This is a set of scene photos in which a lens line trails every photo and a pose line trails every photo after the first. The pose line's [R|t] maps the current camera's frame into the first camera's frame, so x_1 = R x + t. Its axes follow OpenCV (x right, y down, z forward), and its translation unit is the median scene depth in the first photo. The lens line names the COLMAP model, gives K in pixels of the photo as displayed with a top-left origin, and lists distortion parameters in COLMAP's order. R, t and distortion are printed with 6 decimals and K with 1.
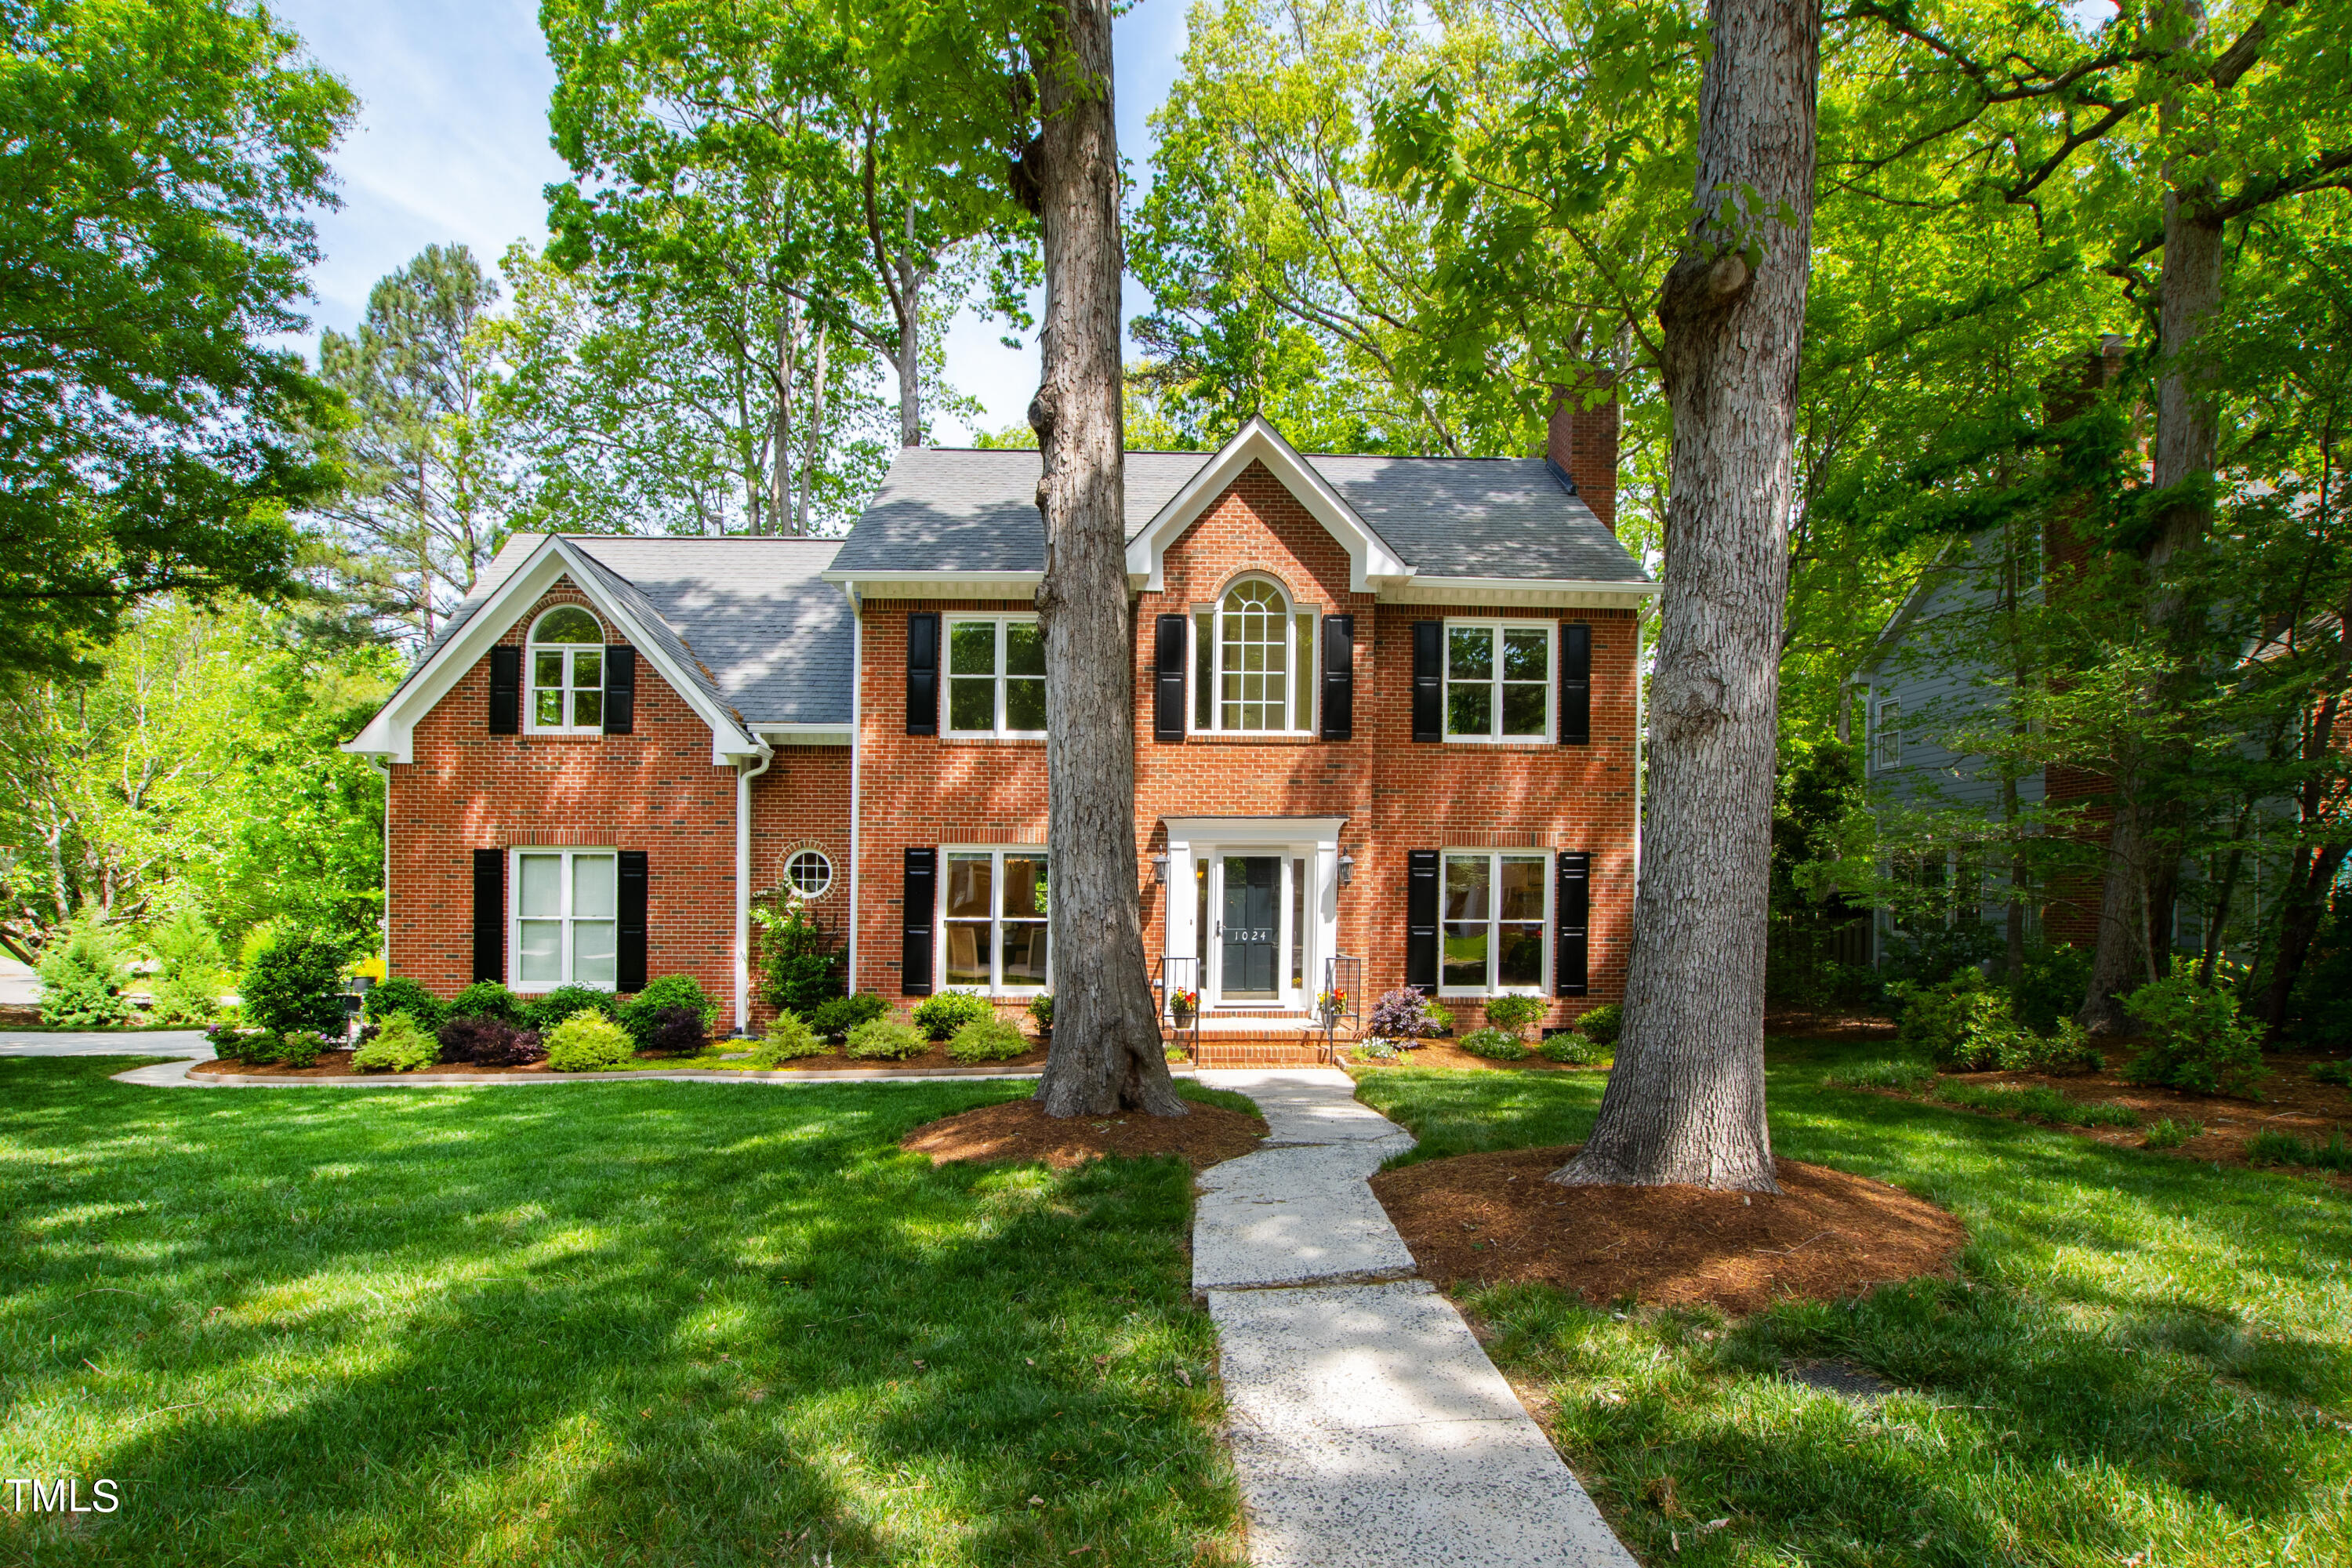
lens RADIAL K [[1178.8, 0, 1176.0], [0, 1178.8, 784.0], [0, 0, 1]] dist [-0.001421, -0.000293]
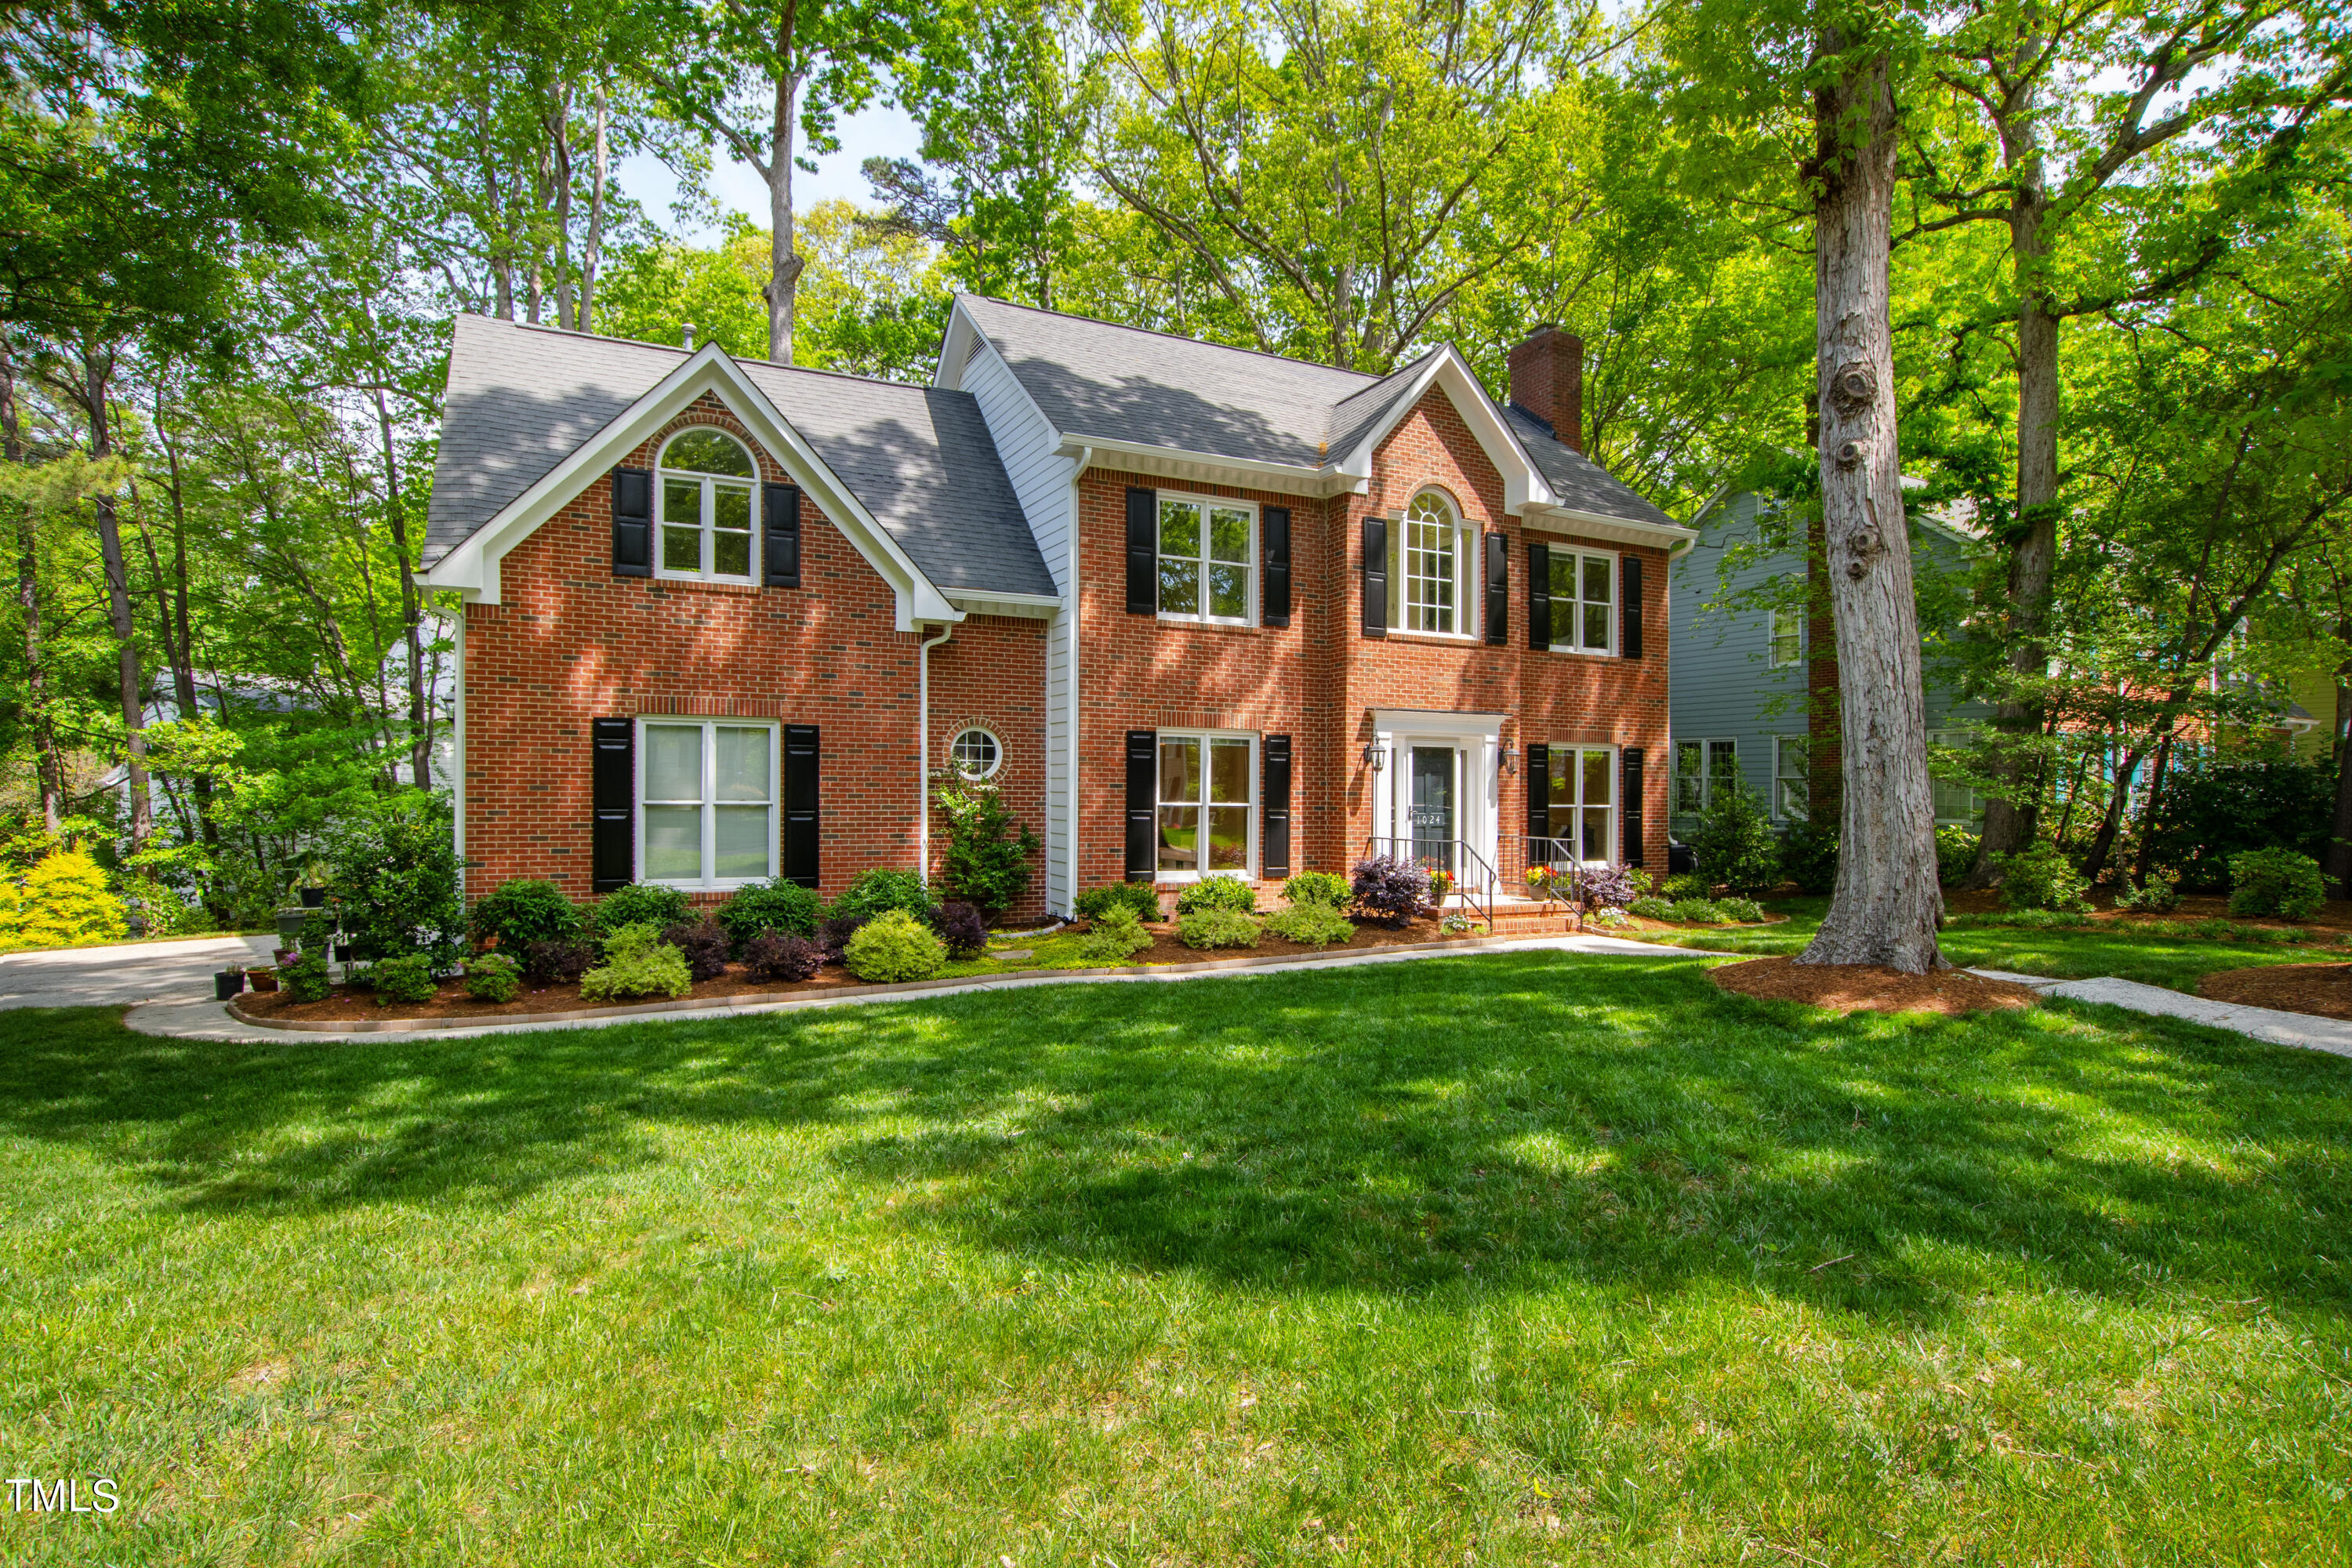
lens RADIAL K [[1198.2, 0, 1109.8], [0, 1198.2, 682.4], [0, 0, 1]] dist [-0.002018, -0.000079]
pose [[0.903686, 0.042211, 0.426111, -0.654880], [-0.050844, 0.998667, 0.008899, 0.006864], [-0.425167, -0.029707, 0.904627, 0.116900]]
